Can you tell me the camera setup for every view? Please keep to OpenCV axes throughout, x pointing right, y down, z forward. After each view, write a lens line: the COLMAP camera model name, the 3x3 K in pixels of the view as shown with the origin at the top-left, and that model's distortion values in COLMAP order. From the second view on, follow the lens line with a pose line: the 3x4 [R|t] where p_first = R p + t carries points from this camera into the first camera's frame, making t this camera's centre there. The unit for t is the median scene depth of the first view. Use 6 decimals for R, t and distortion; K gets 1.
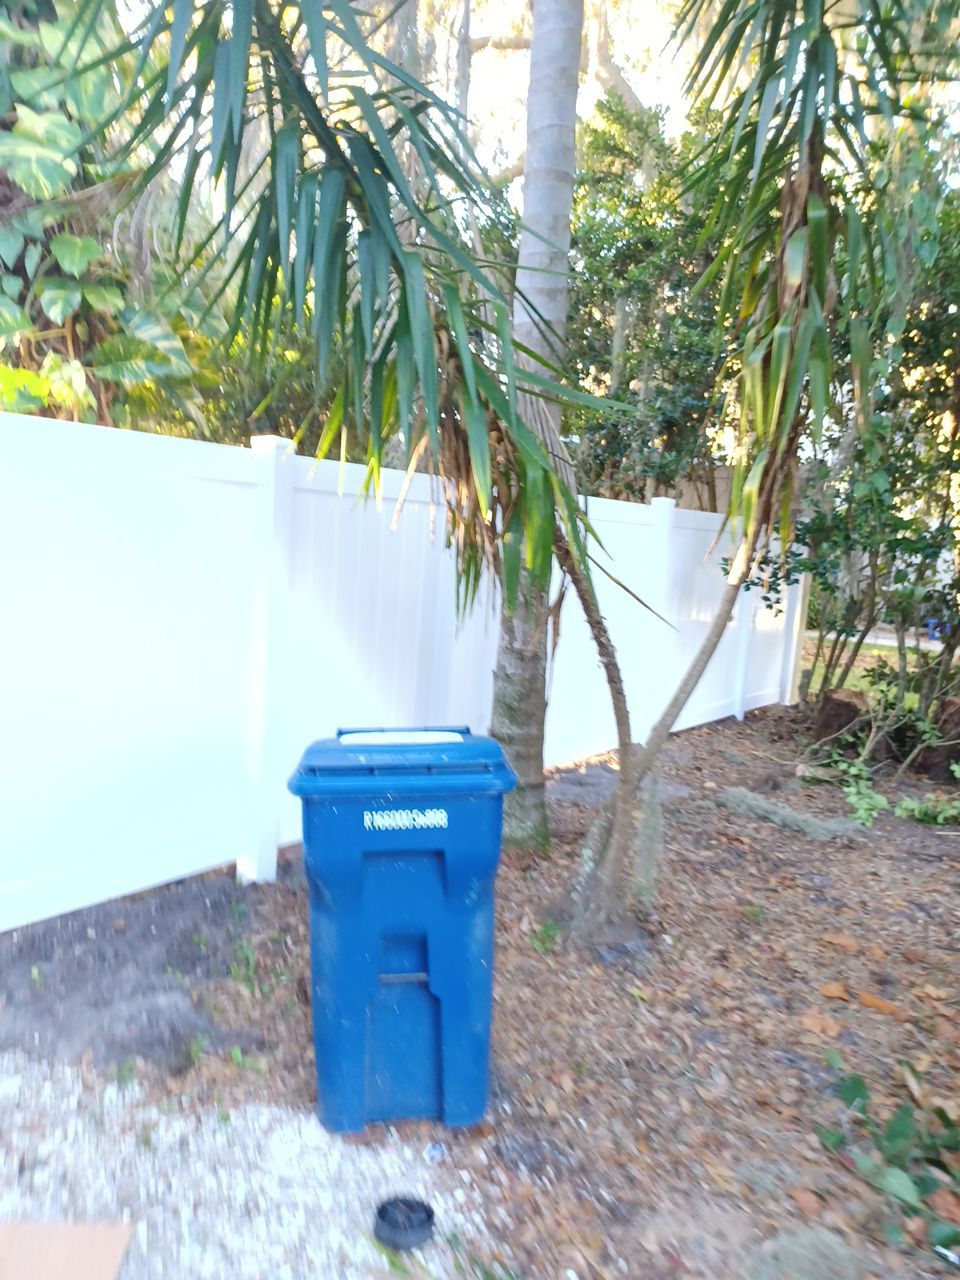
lens RADIAL K [[941.3, 0, 481.2], [0, 941.3, 624.4], [0, 0, 1]] dist [0.003924, 0.042469]
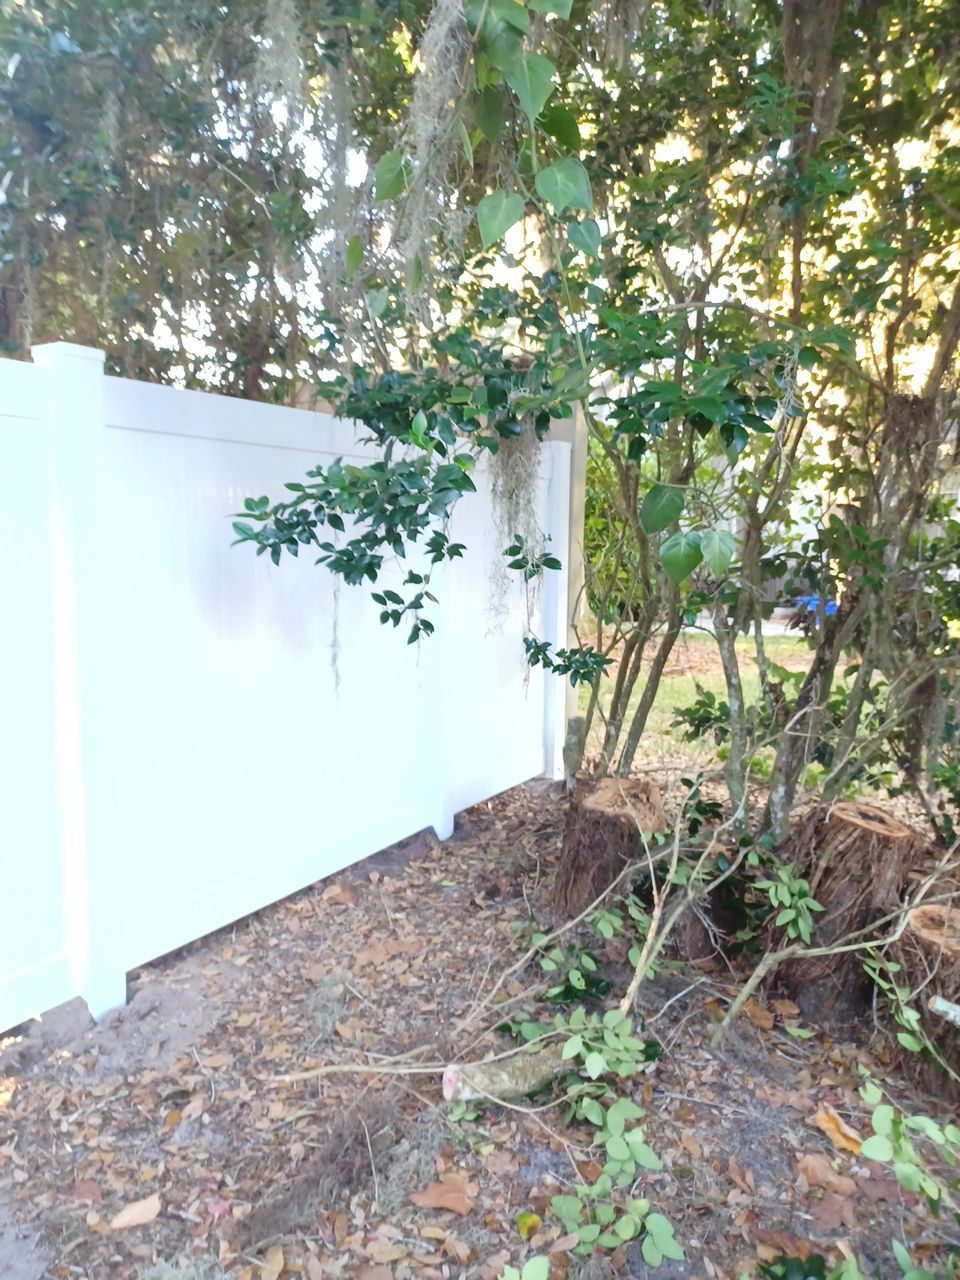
lens RADIAL K [[911.7, 0, 483.9], [0, 911.7, 641.7], [0, 0, 1]] dist [0.028135, -0.003664]
pose [[0.991061, -0.082800, 0.104608, 0.259702], [0.080976, 0.996483, 0.021574, -0.011953], [-0.106027, -0.012910, 0.994279, 0.520942]]
